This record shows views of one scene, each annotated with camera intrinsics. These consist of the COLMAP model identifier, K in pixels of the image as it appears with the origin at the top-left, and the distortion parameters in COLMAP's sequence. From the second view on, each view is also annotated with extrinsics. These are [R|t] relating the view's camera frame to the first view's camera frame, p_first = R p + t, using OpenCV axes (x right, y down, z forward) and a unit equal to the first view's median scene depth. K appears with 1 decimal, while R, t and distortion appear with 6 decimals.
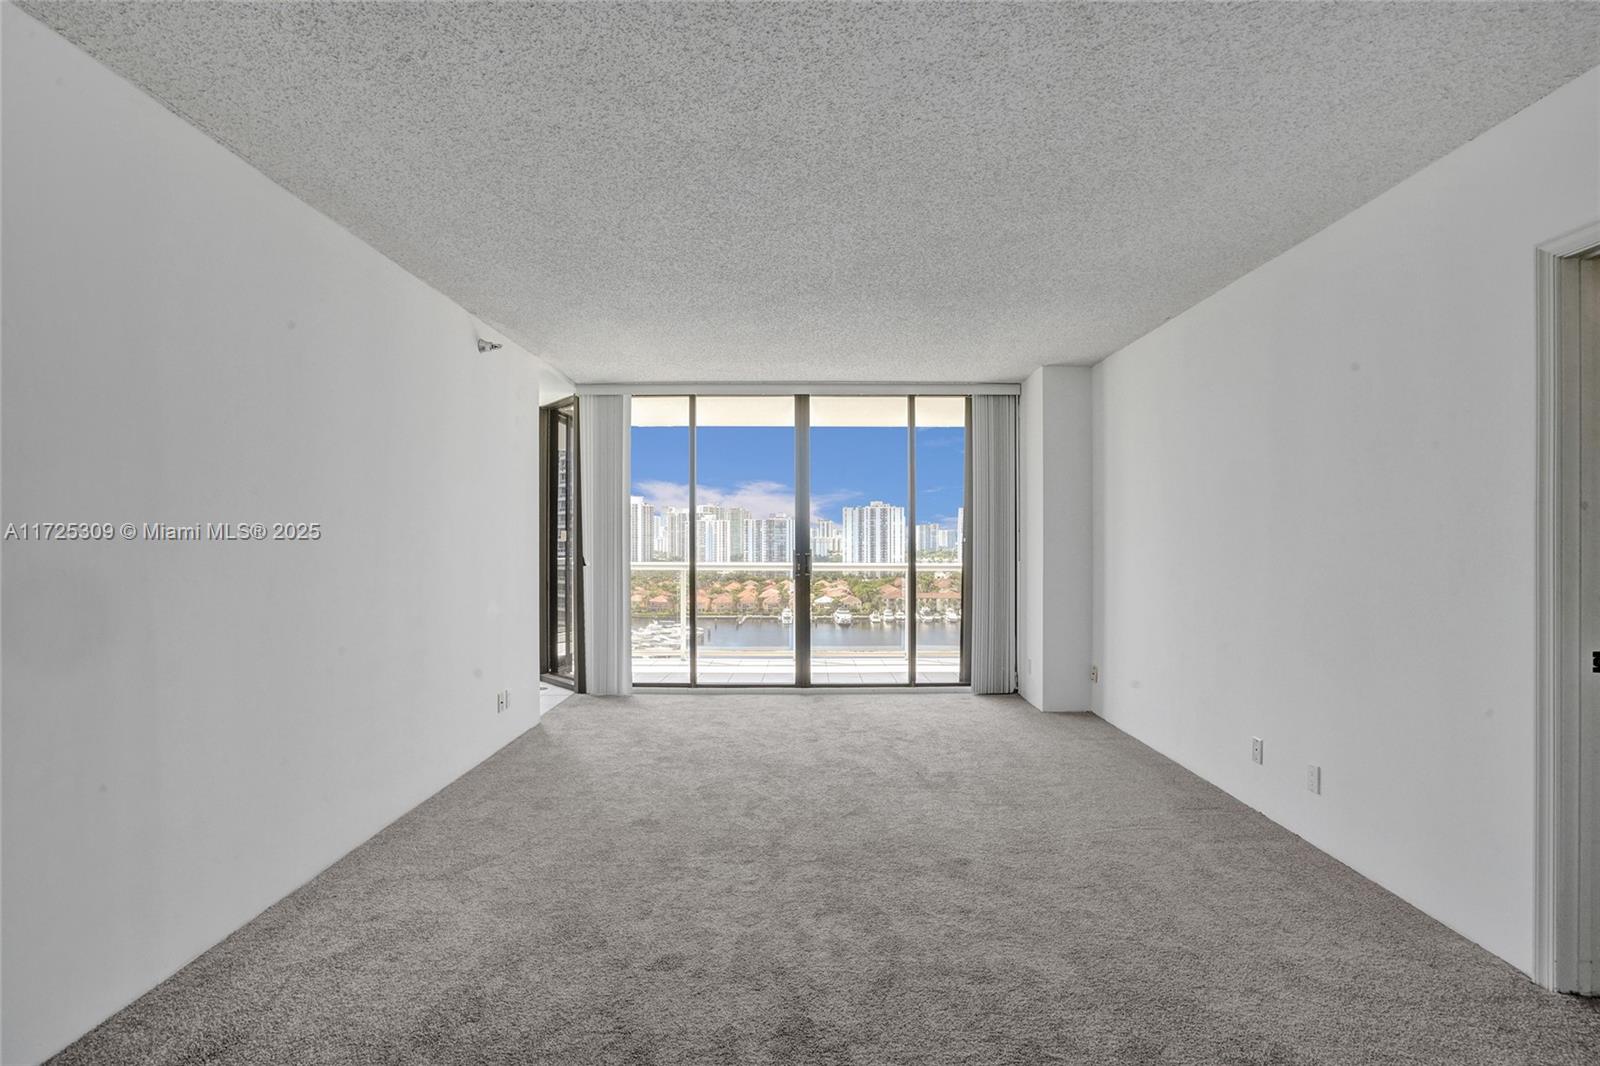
lens RADIAL K [[753.5, 0, 800.0], [0, 753.5, 533.0], [0, 0, 1]] dist [-0.071982, 0.033133]
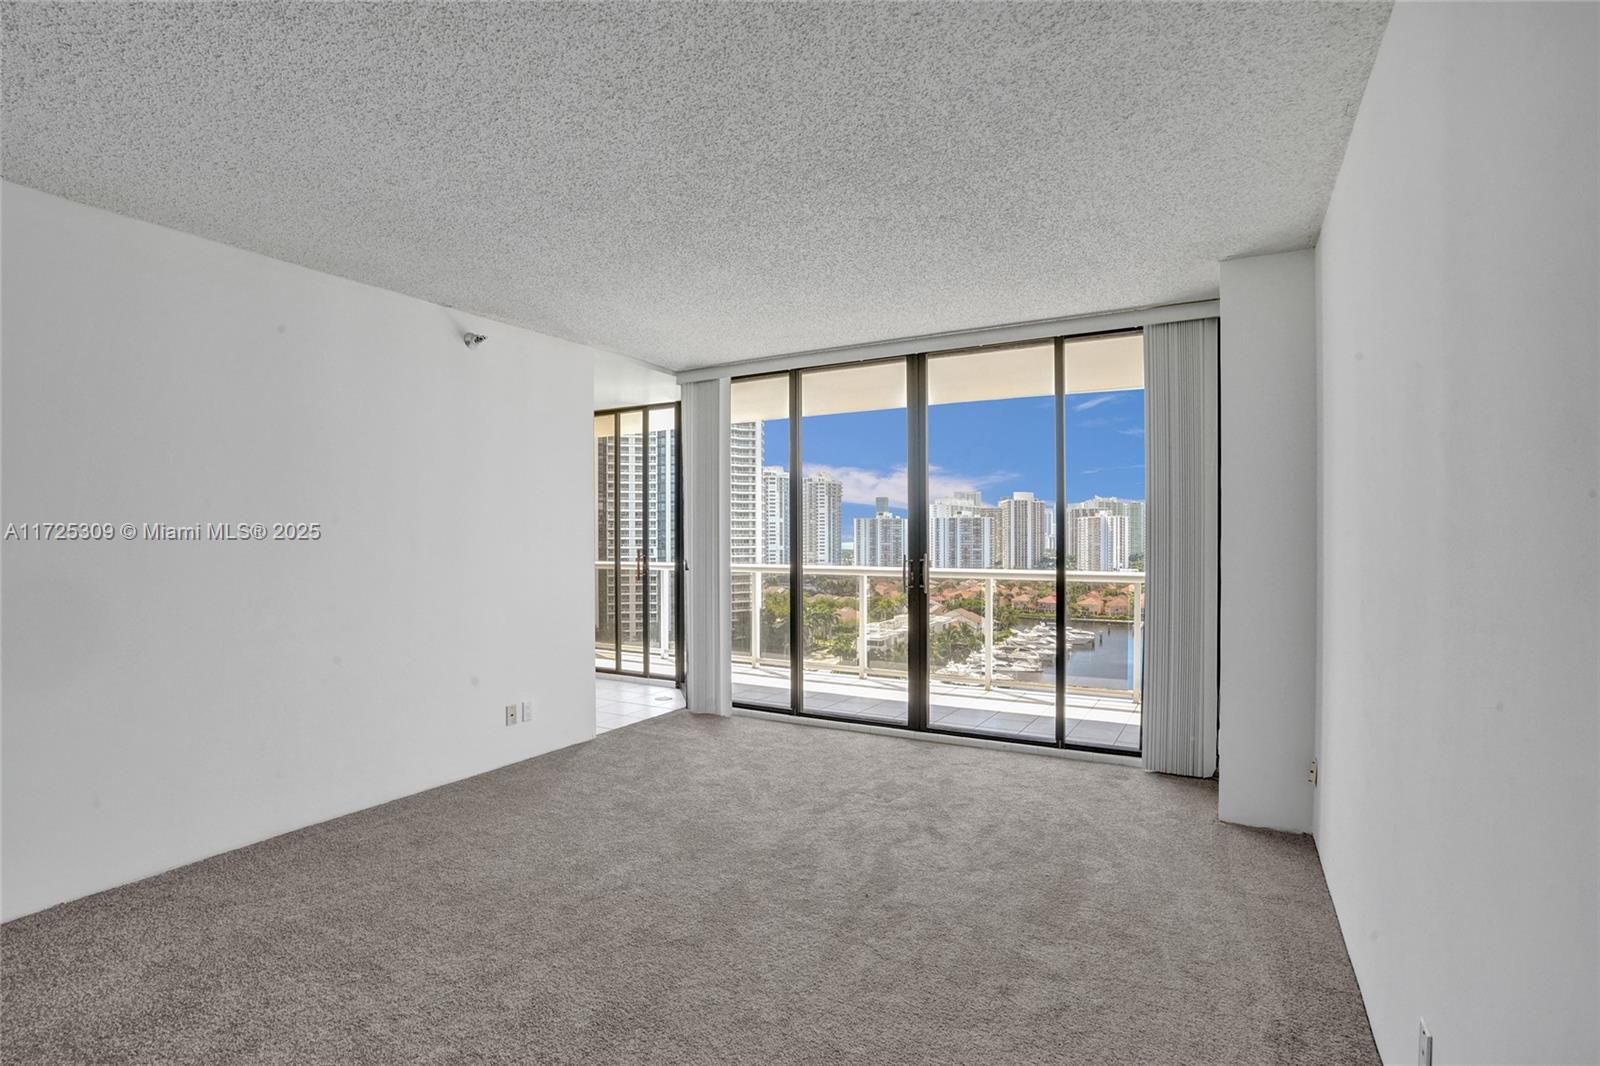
lens RADIAL K [[769.2, 0, 813.3], [0, 769.2, 536.9], [0, 0, 1]] dist [-0.064663, 0.000189]
pose [[0.881910, 0.000021, -0.471418, 0.280103], [0.003919, 0.999965, 0.007376, 0.000531], [0.471401, -0.008353, 0.881879, 0.254414]]
